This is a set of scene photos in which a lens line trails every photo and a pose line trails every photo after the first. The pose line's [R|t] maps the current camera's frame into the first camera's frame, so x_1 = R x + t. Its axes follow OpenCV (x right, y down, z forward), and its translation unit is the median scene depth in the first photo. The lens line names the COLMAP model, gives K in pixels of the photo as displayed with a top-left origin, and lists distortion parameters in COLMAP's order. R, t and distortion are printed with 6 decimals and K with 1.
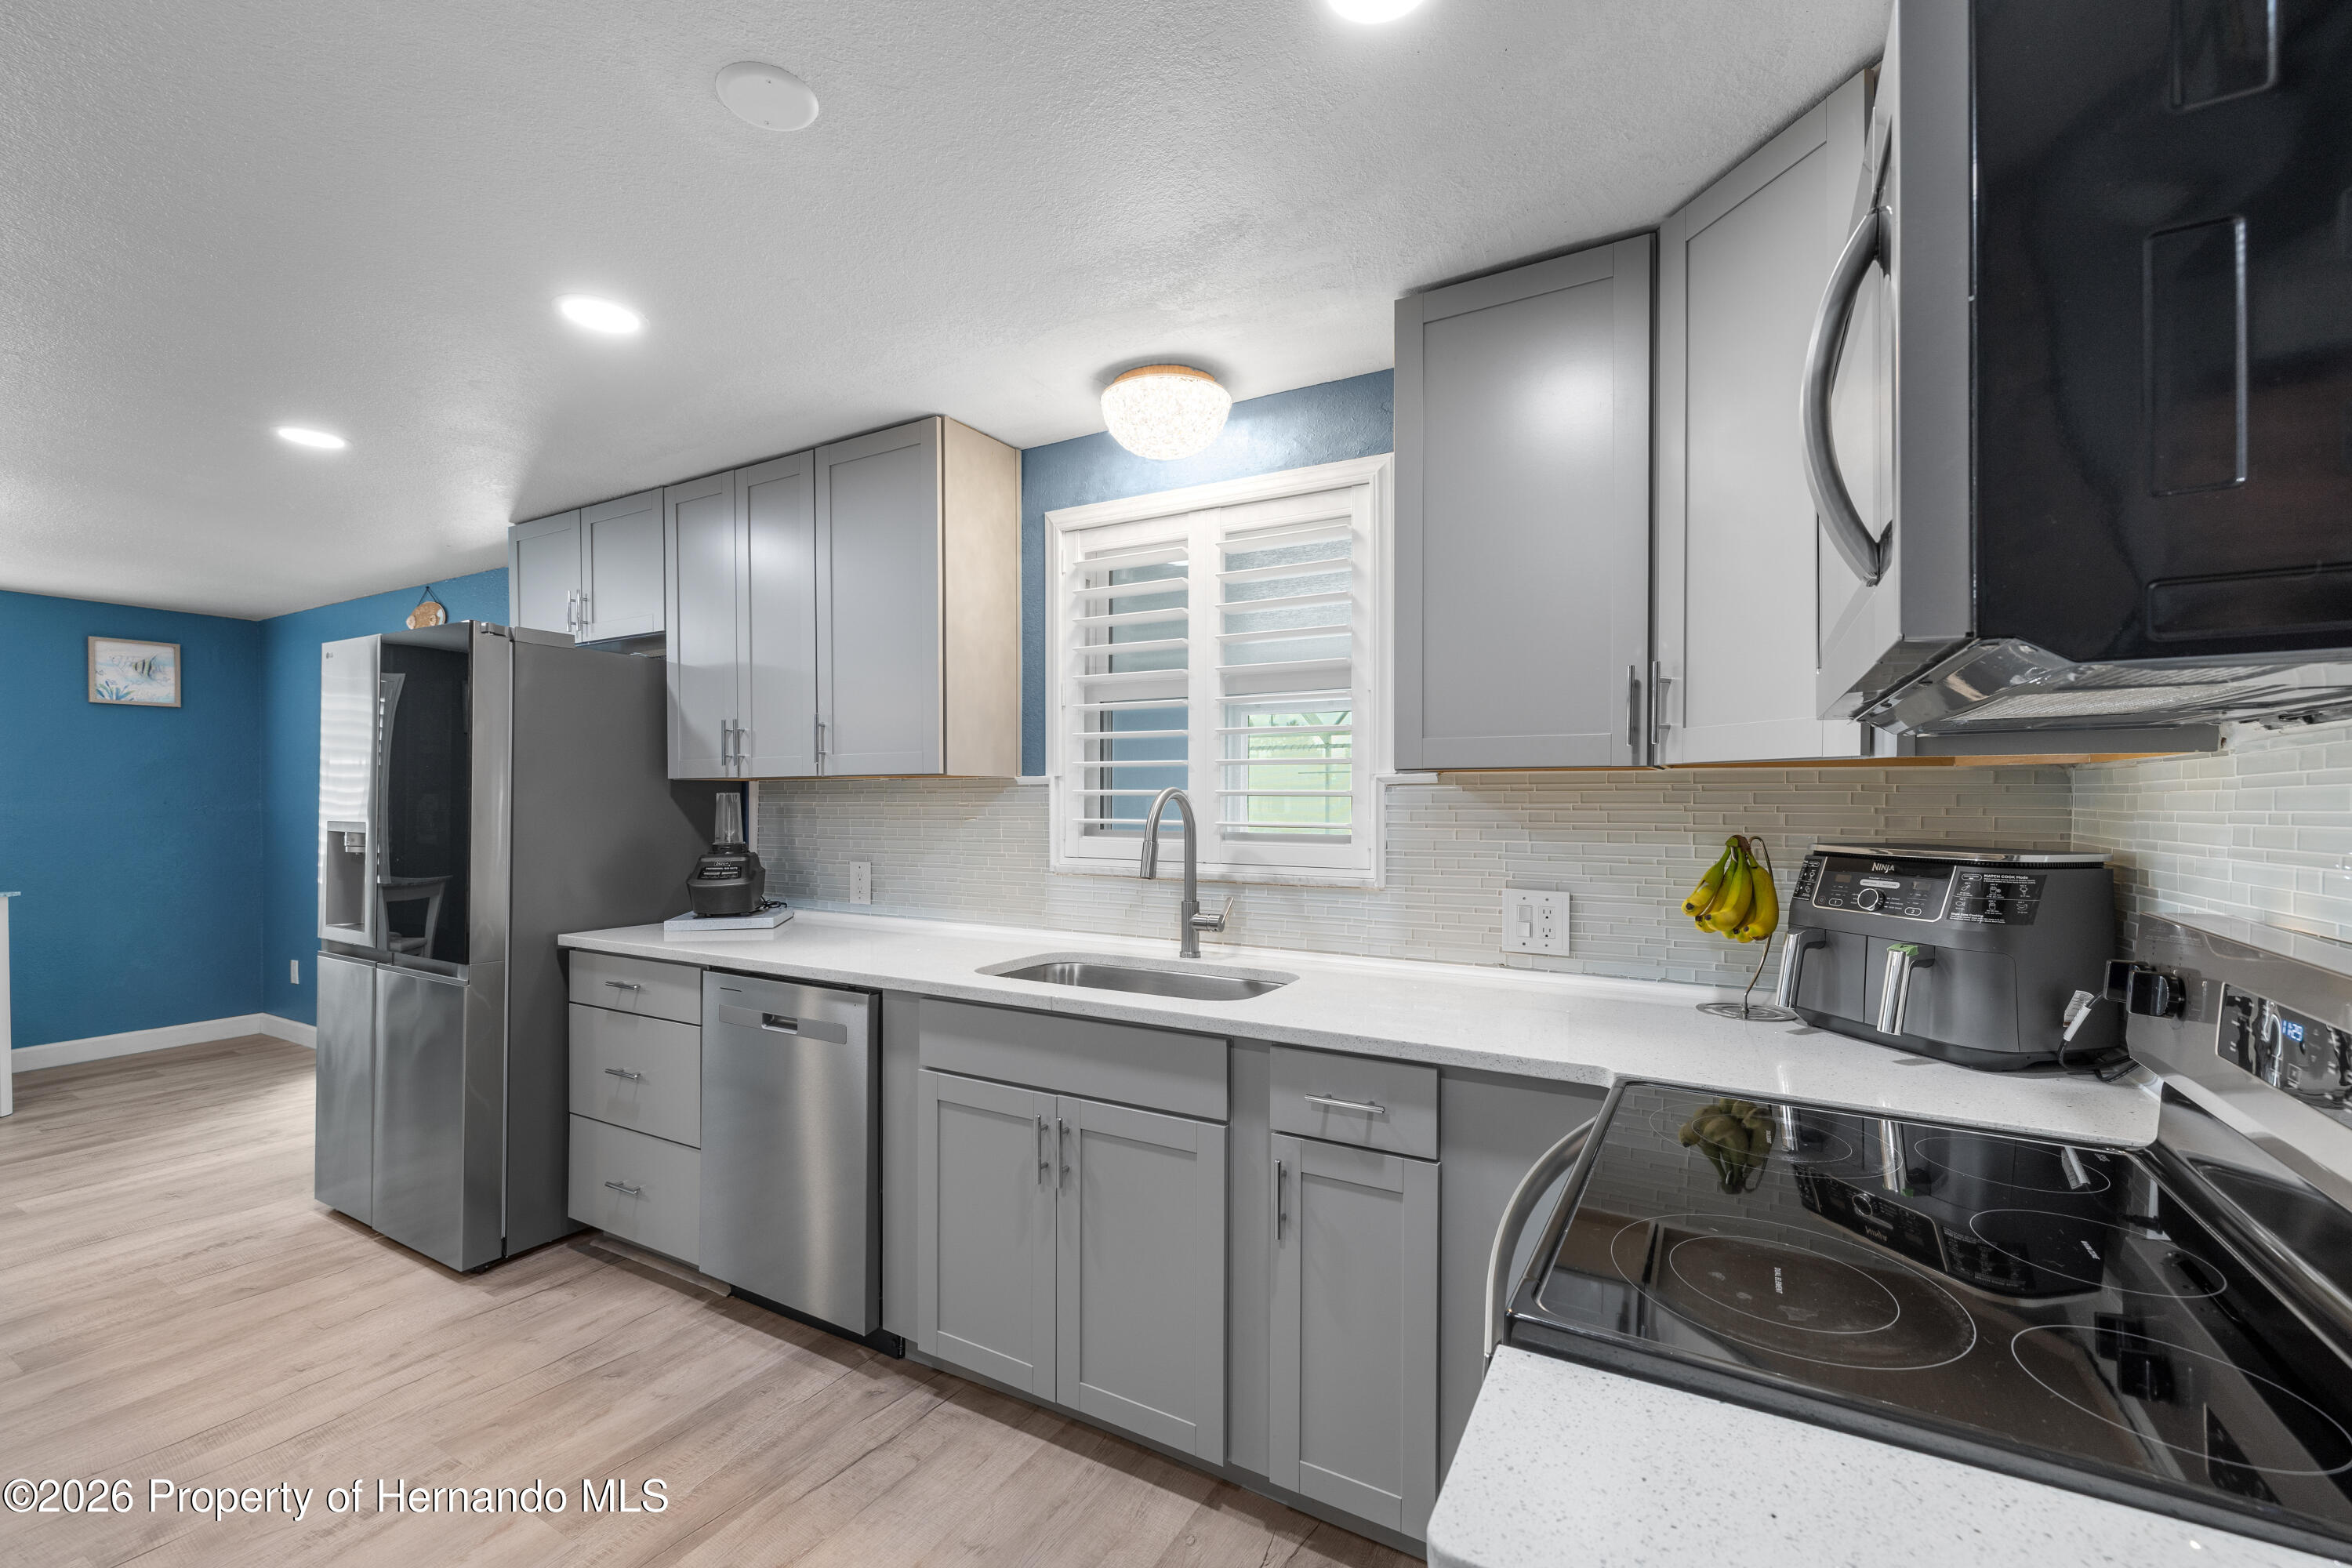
lens RADIAL K [[1004.2, 0, 1176.0], [0, 1004.2, 784.0], [0, 0, 1]] dist [0.002504, 0.000583]
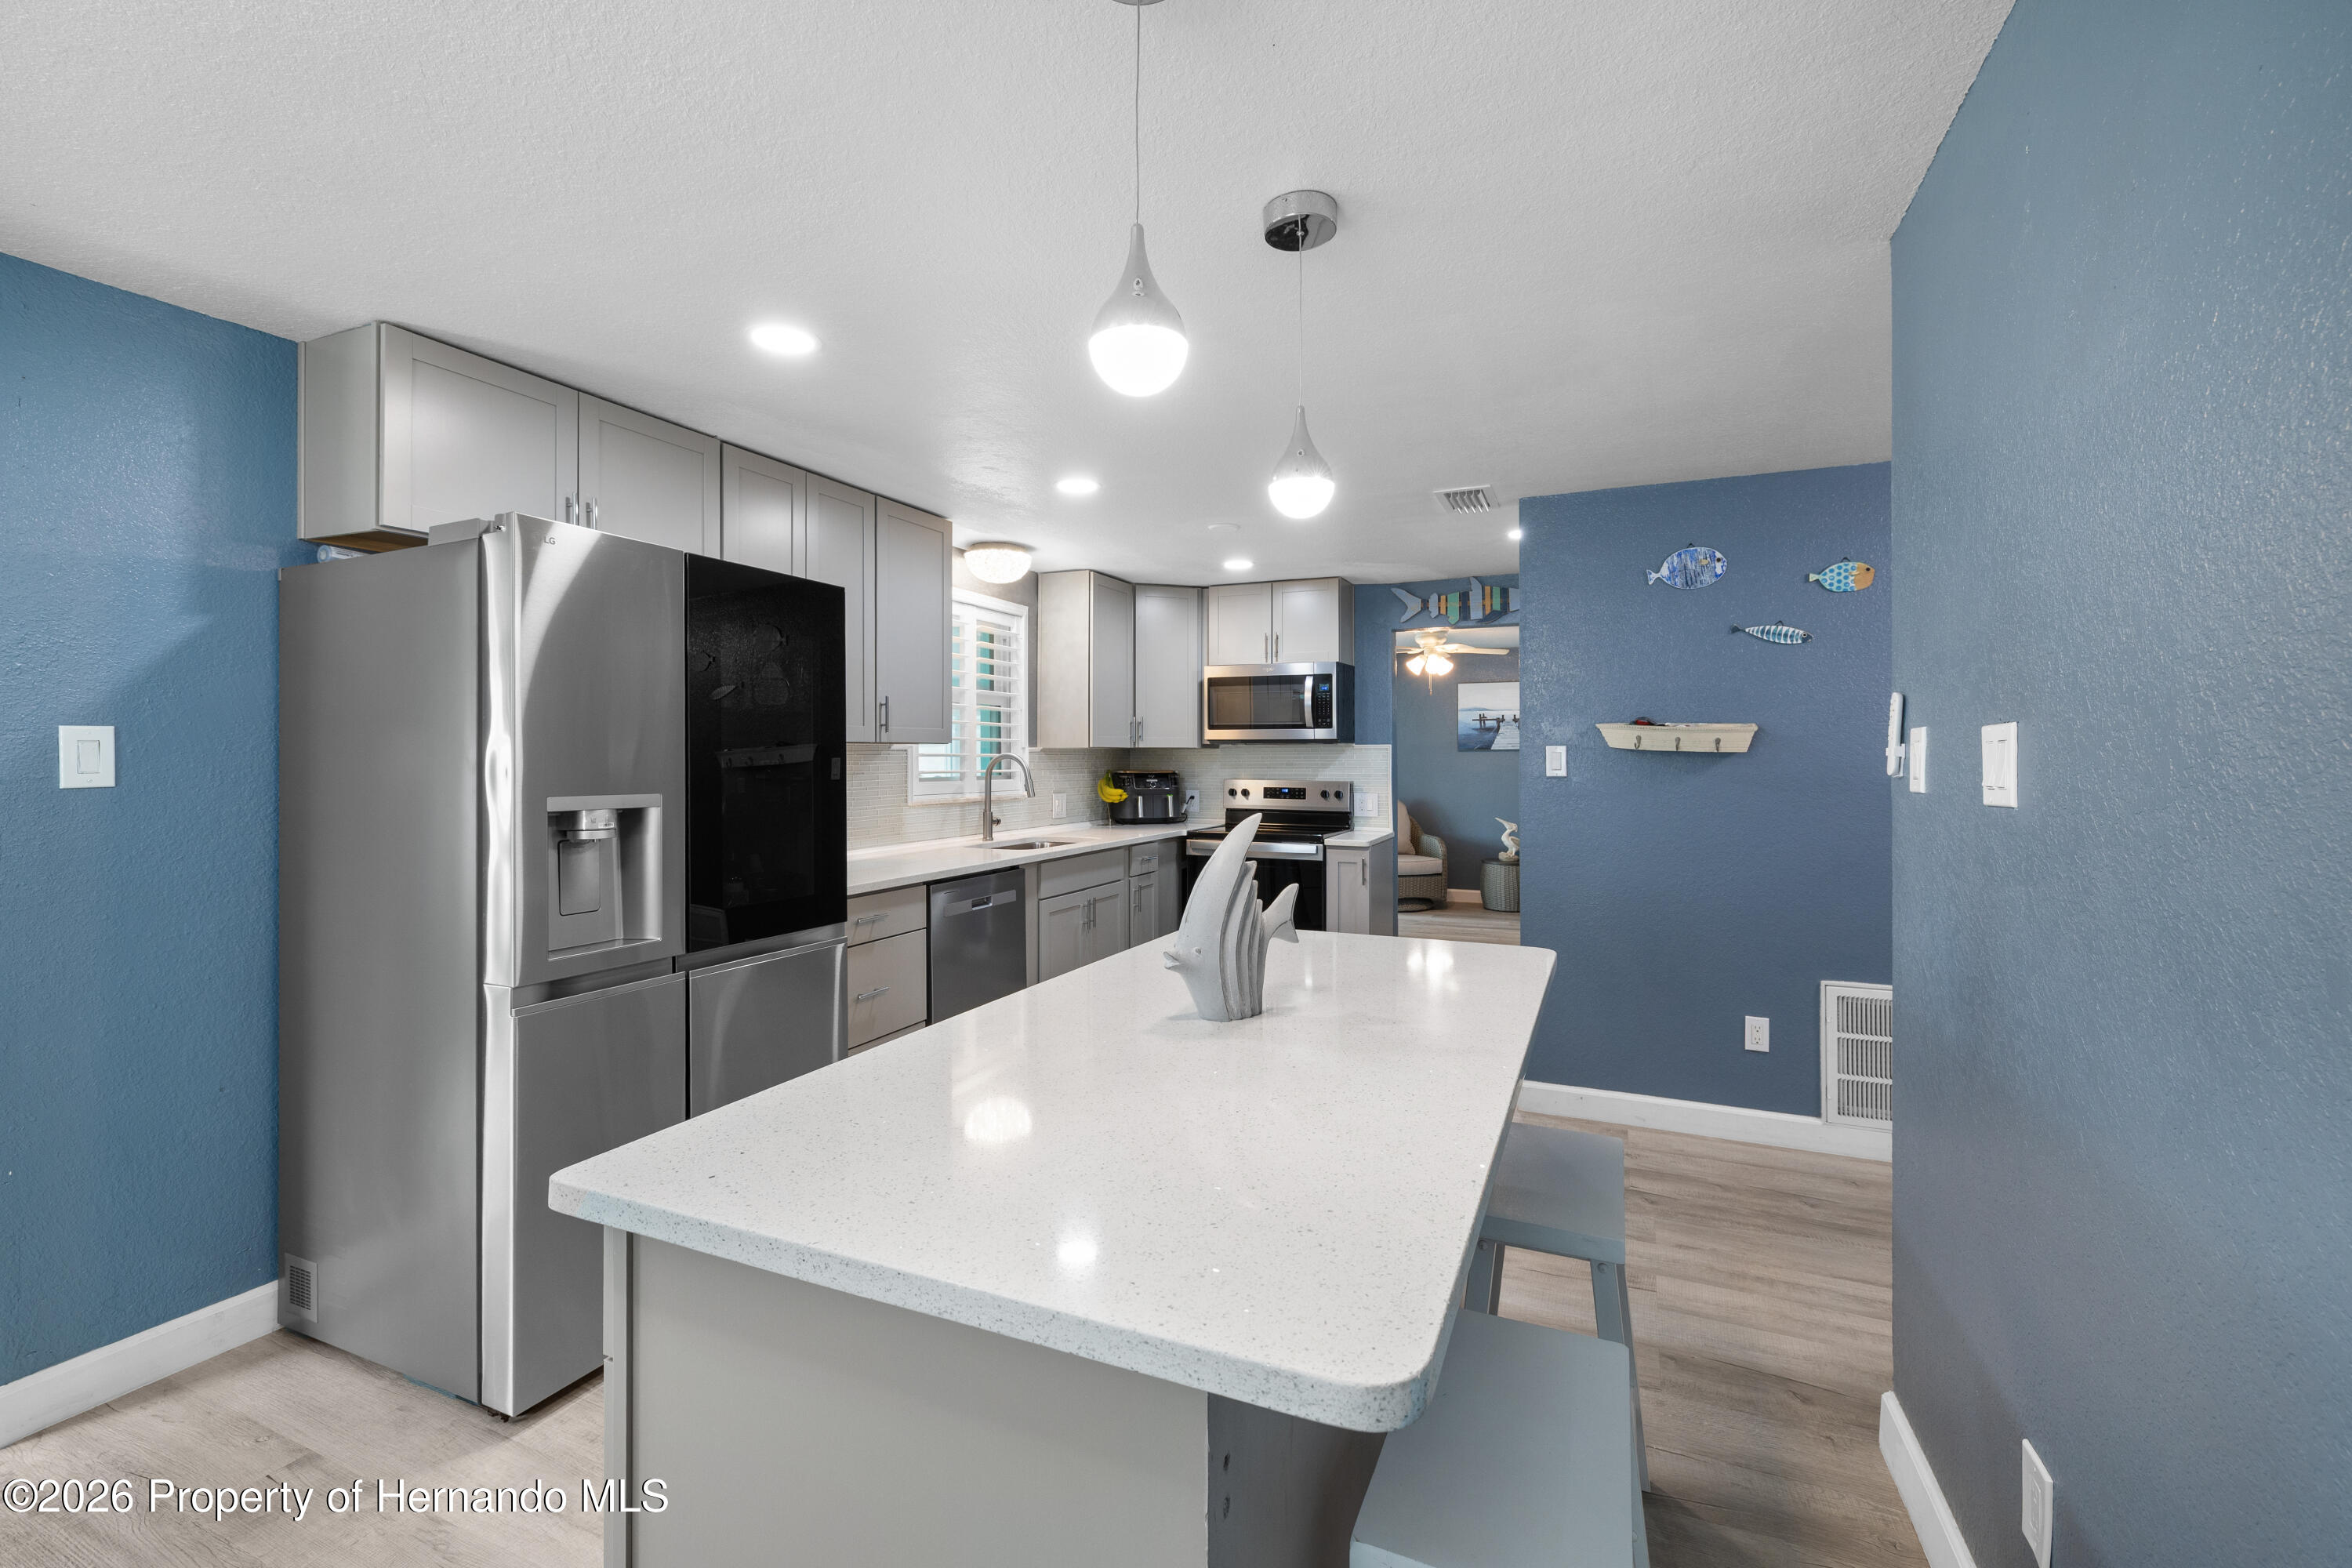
lens RADIAL K [[994.0, 0, 1177.4], [0, 994.0, 769.1], [0, 0, 1]] dist [-0.001105, -0.000092]
pose [[-0.110343, -0.015684, 0.993770, -1.612726], [-0.003117, 0.999876, 0.015435, 0.003264], [-0.993889, -0.001394, -0.110379, 0.711589]]
